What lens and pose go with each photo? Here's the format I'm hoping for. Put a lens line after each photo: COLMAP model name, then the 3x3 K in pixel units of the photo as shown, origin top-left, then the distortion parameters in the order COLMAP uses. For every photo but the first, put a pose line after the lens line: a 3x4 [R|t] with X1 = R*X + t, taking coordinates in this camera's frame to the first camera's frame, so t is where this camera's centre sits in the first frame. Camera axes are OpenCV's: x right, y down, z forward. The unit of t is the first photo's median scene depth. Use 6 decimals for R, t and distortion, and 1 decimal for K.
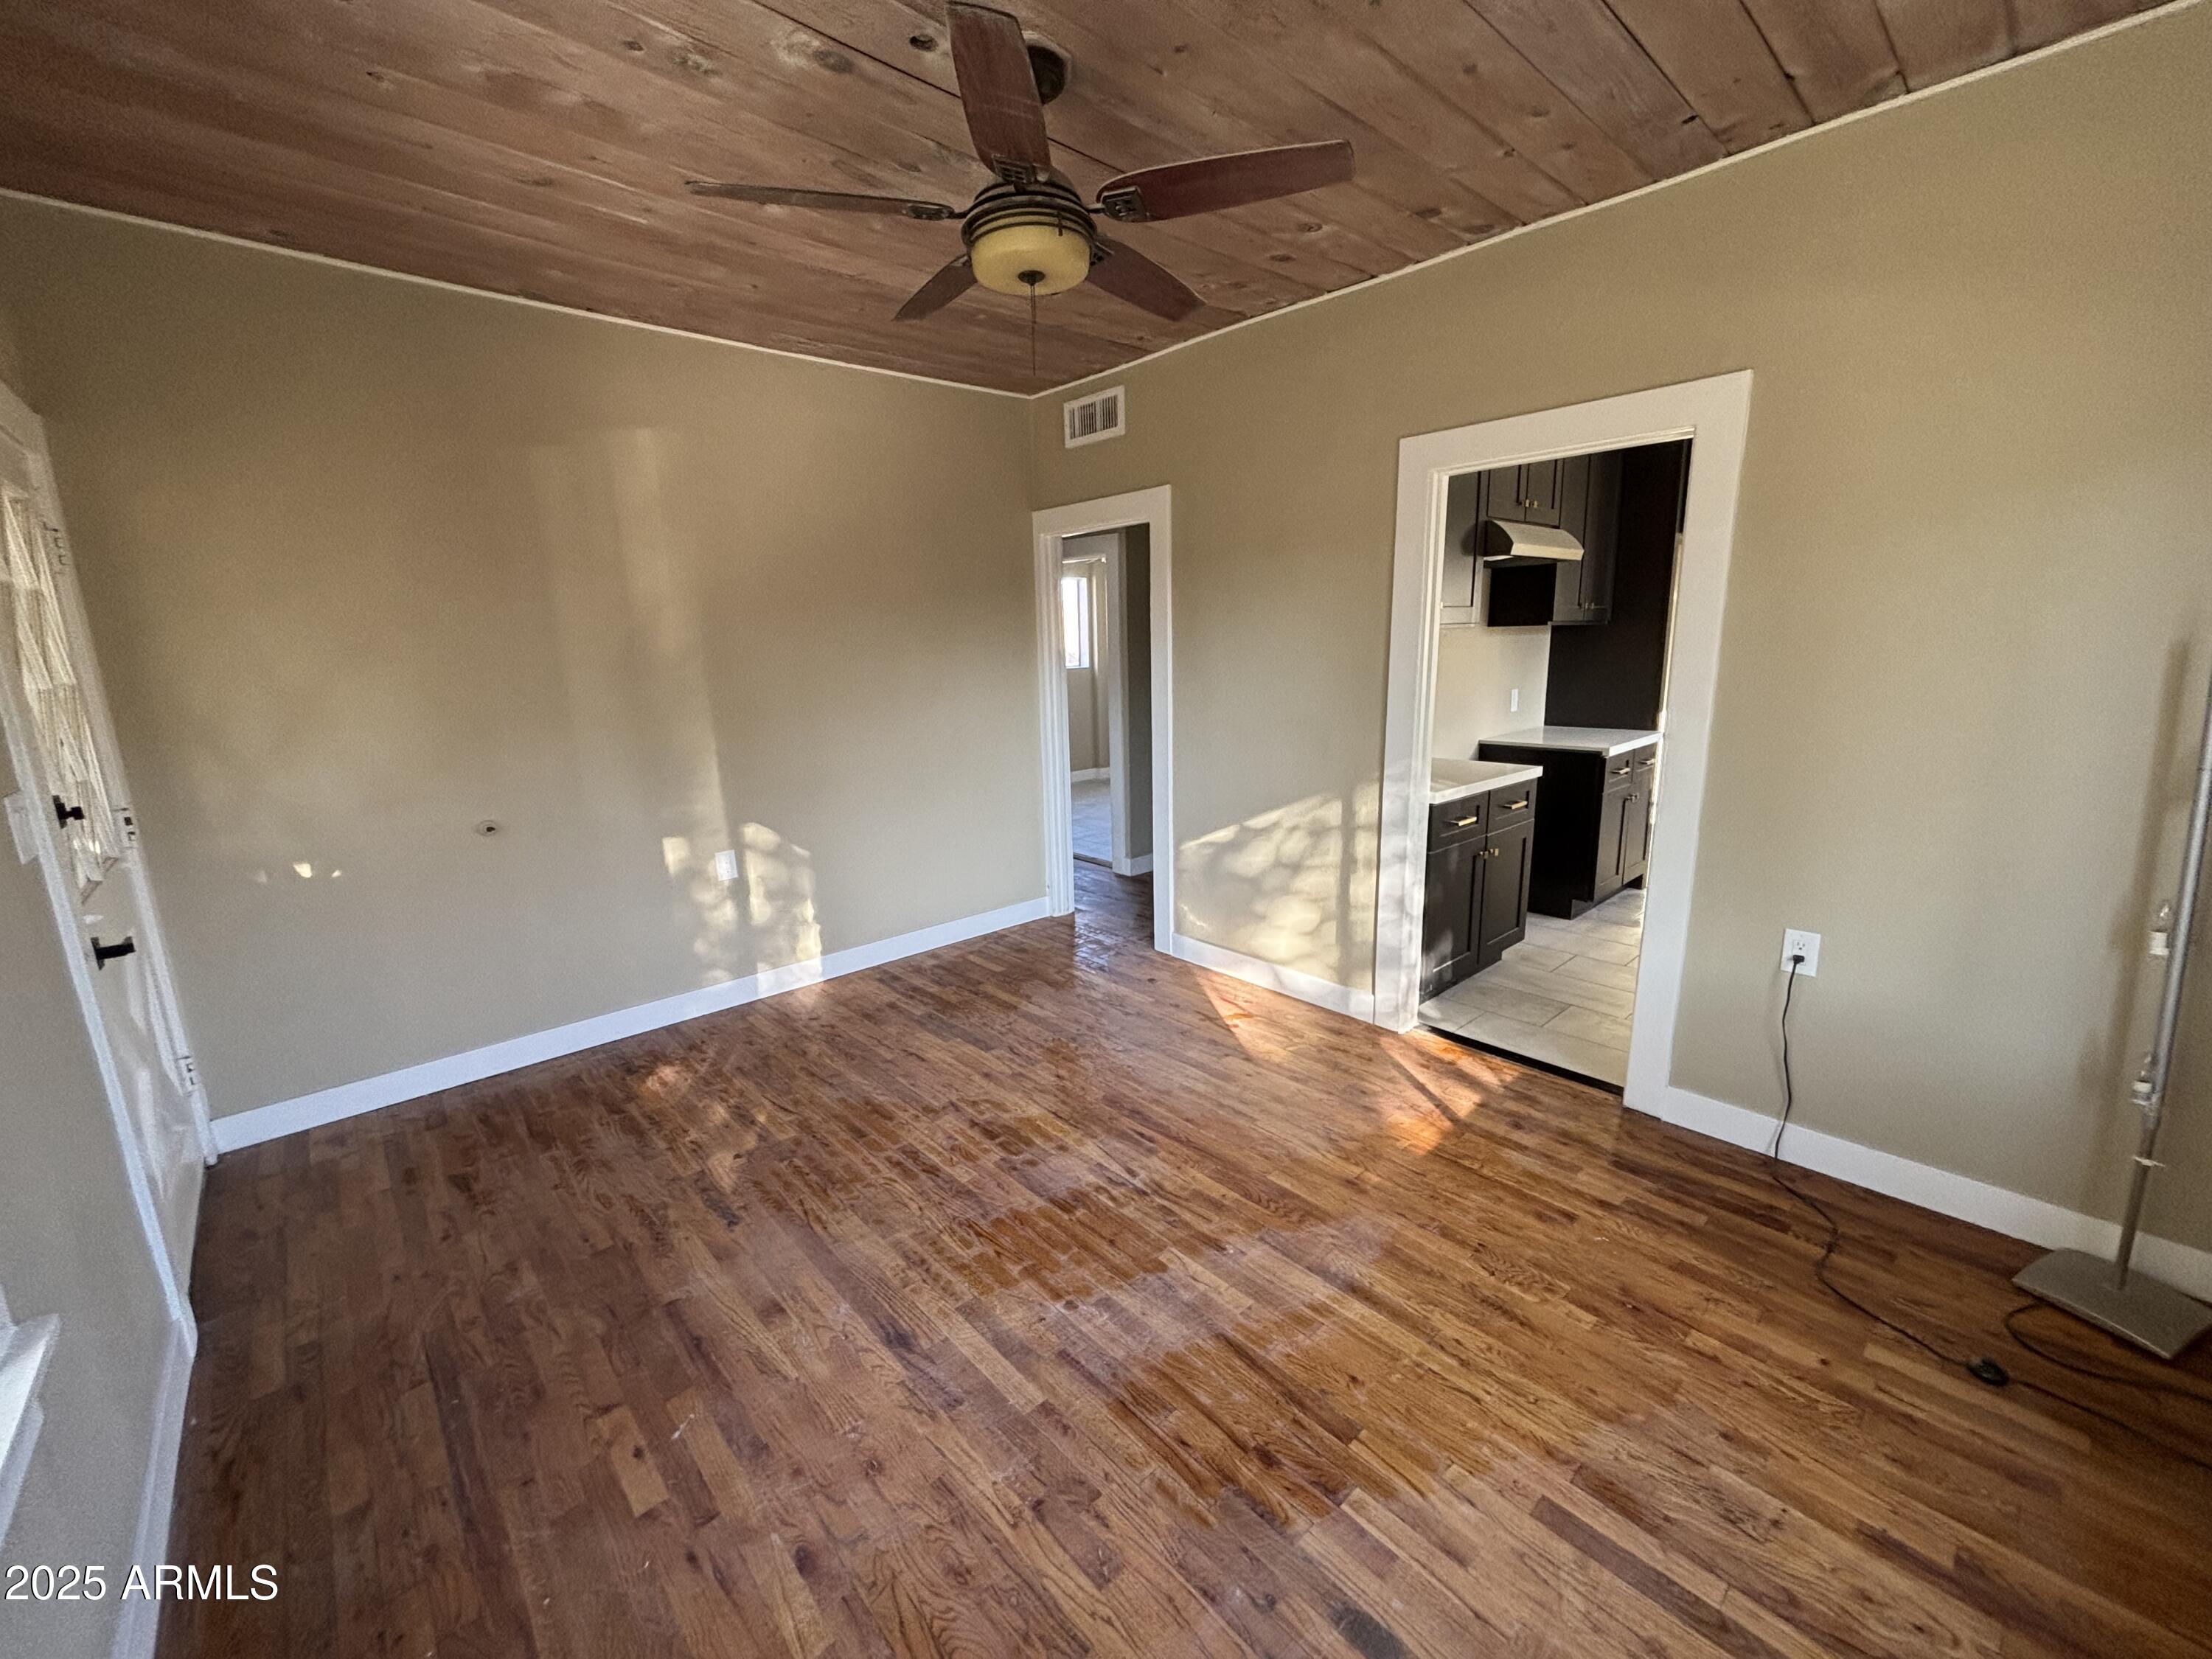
lens RADIAL K [[893.2, 0, 1106.9], [0, 893.2, 843.3], [0, 0, 1]] dist [0.000399, 0.000234]
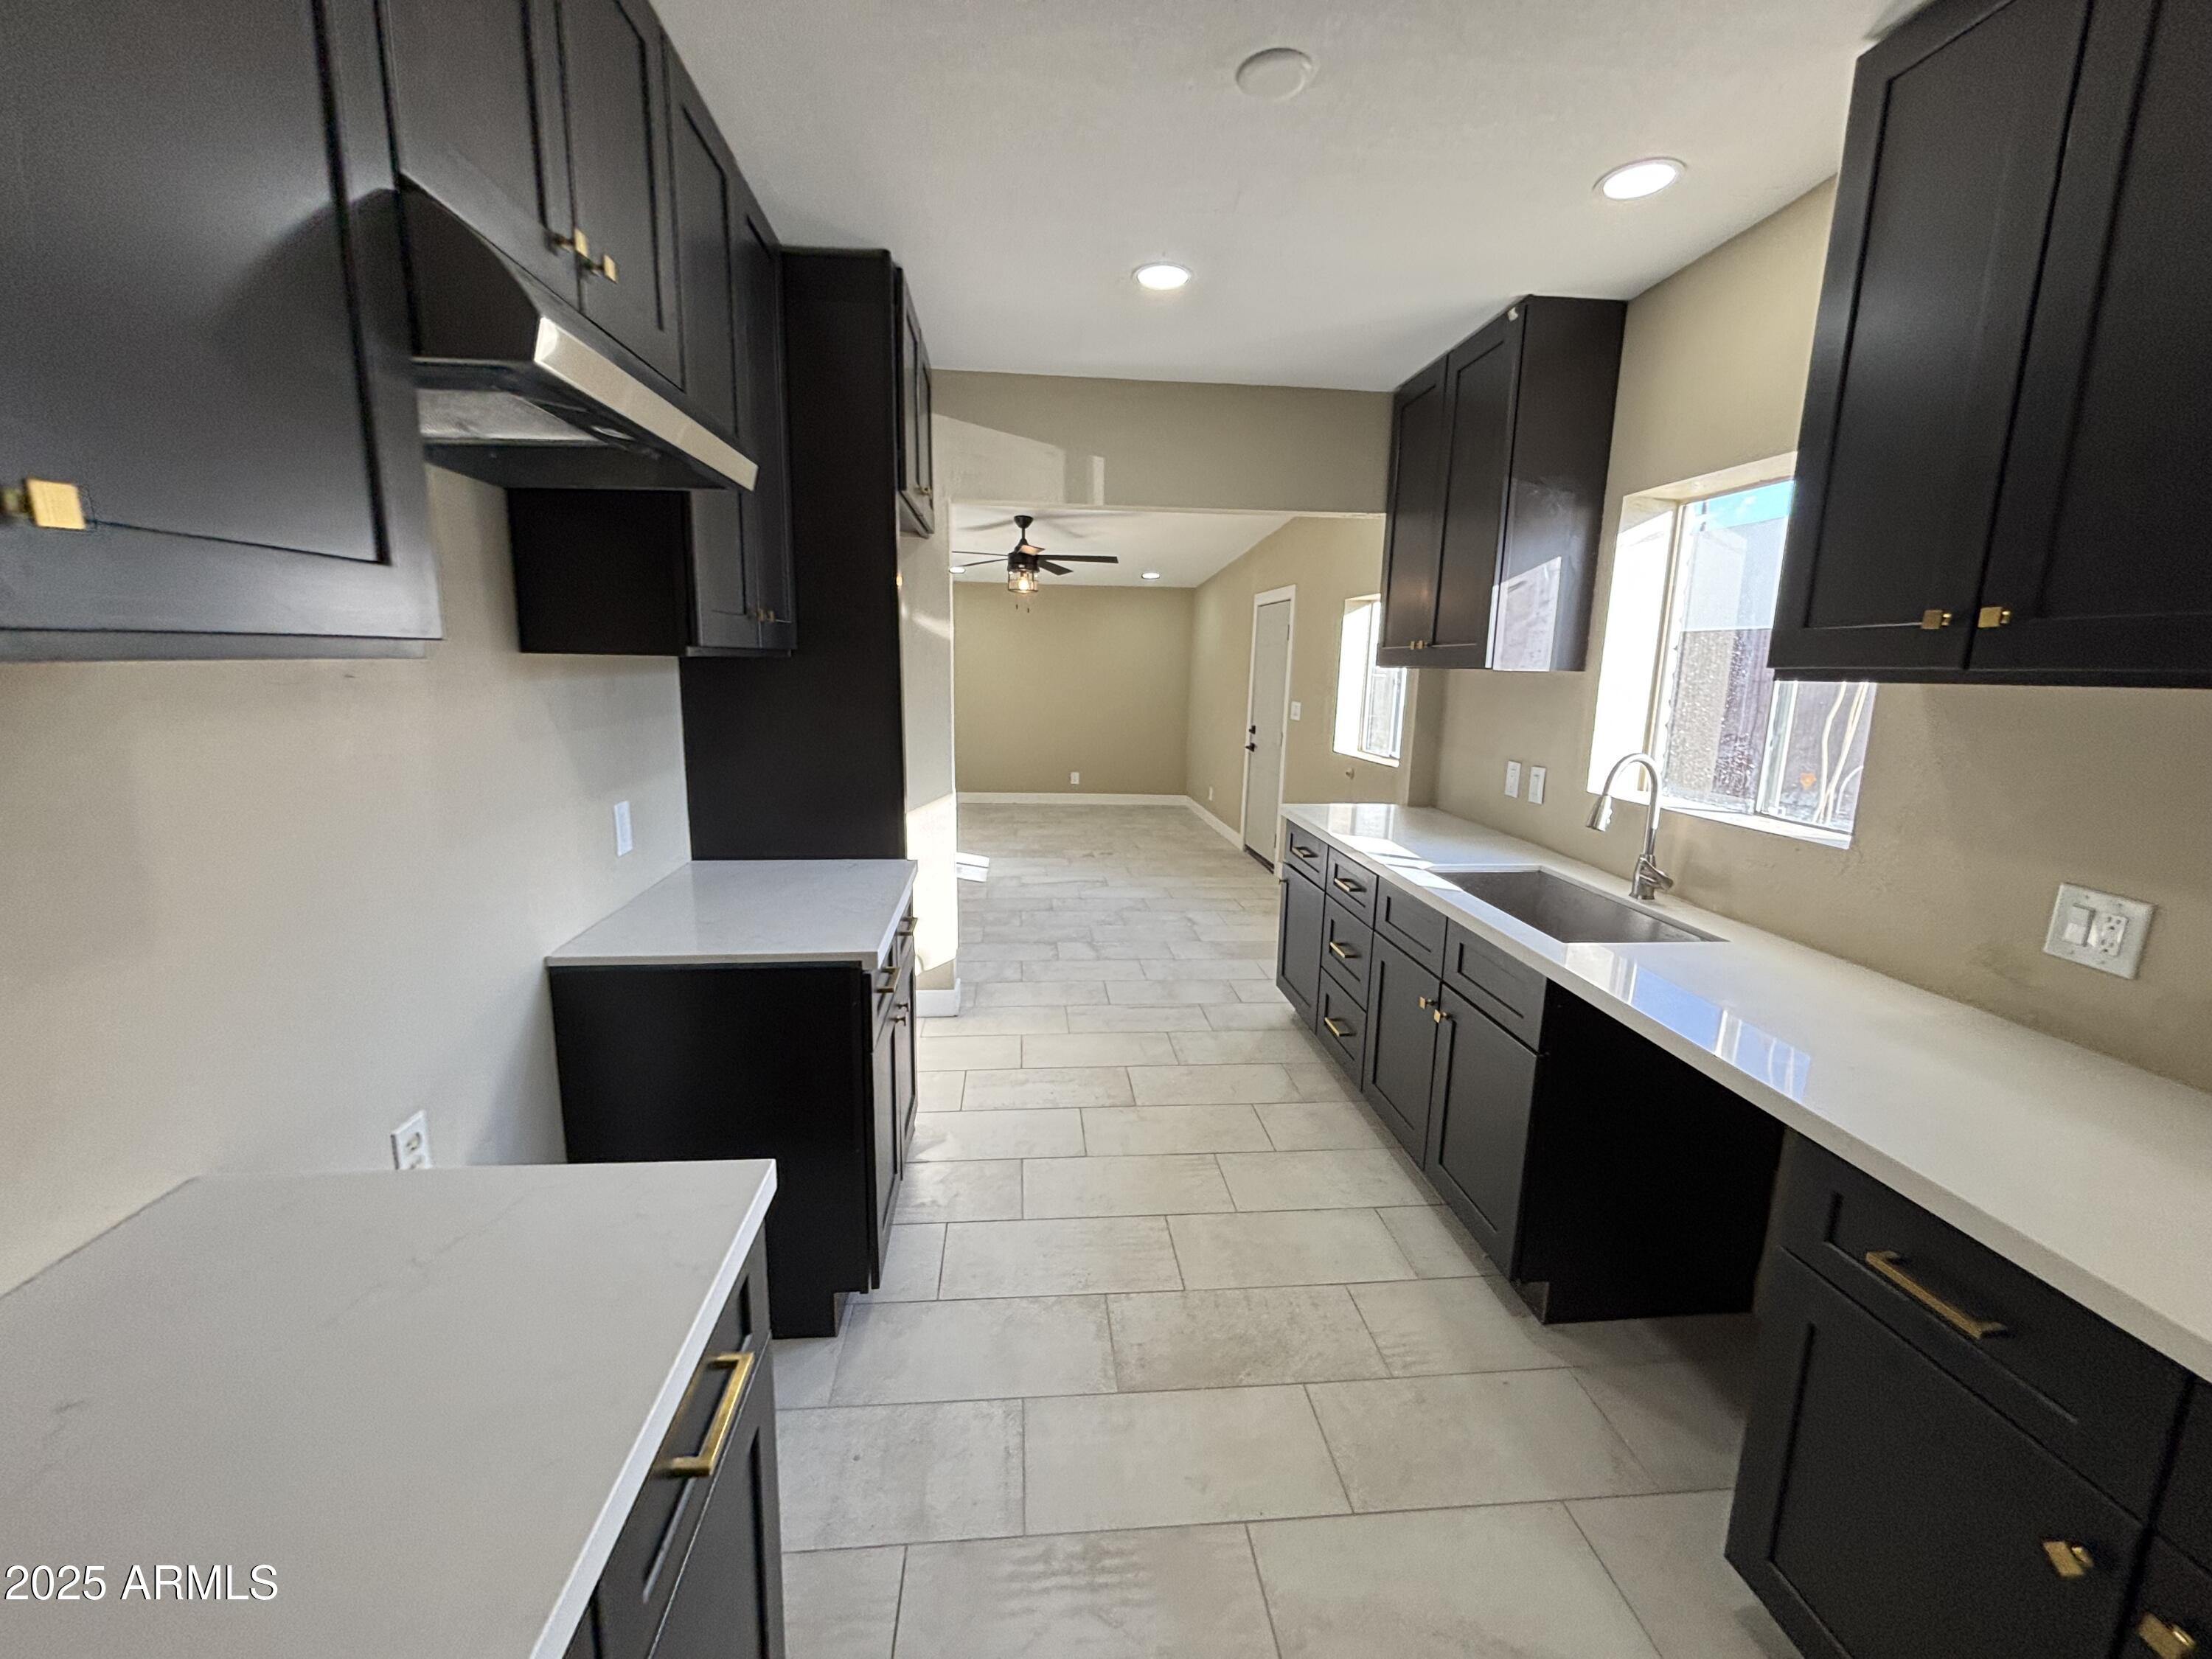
lens RADIAL K [[893.2, 0, 1100.1], [0, 893.2, 824.6], [0, 0, 1]] dist [0.000399, 0.000234]
pose [[0.602856, -0.110359, 0.790181, 0.571504], [0.145072, 0.989040, 0.027452, -0.308584], [-0.784550, 0.098083, 0.612259, 1.244784]]
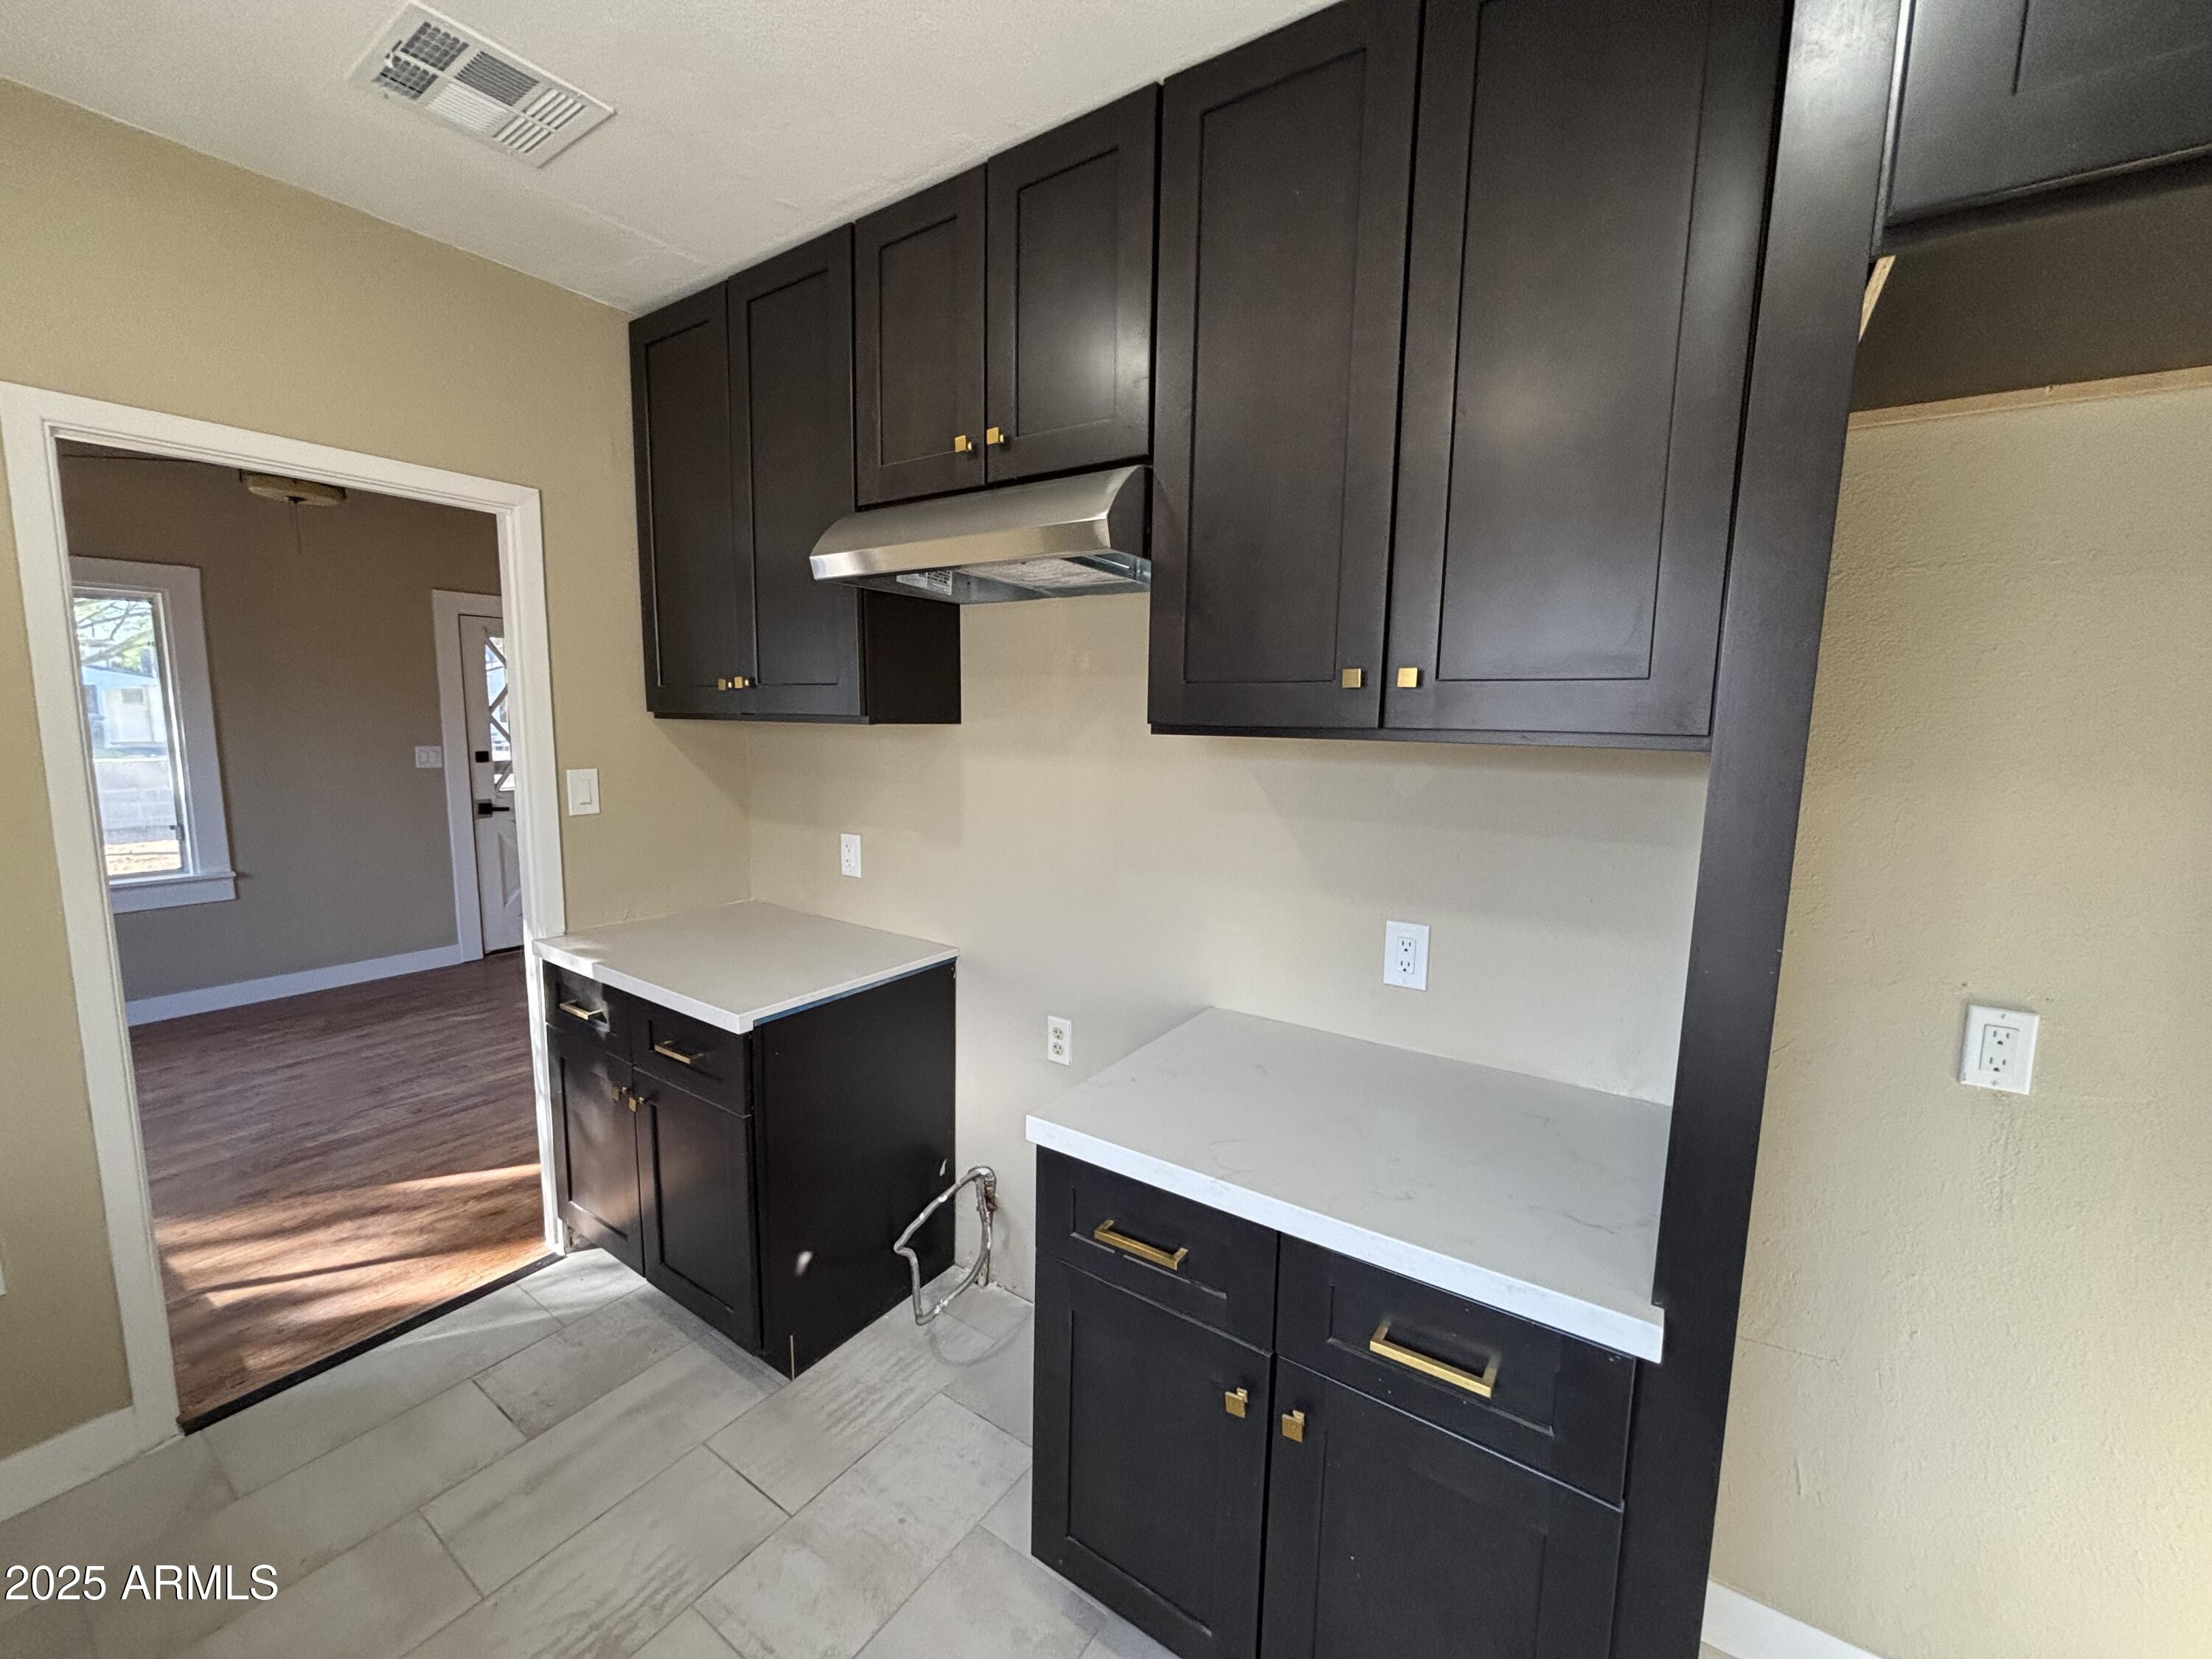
lens RADIAL K [[893.2, 0, 1102.1], [0, 893.2, 821.5], [0, 0, 1]] dist [0.000399, 0.000234]
pose [[0.224095, 0.148922, -0.963122, 1.662631], [-0.240051, 0.966242, 0.093551, -0.468722], [0.944541, 0.210234, 0.252279, 1.768758]]
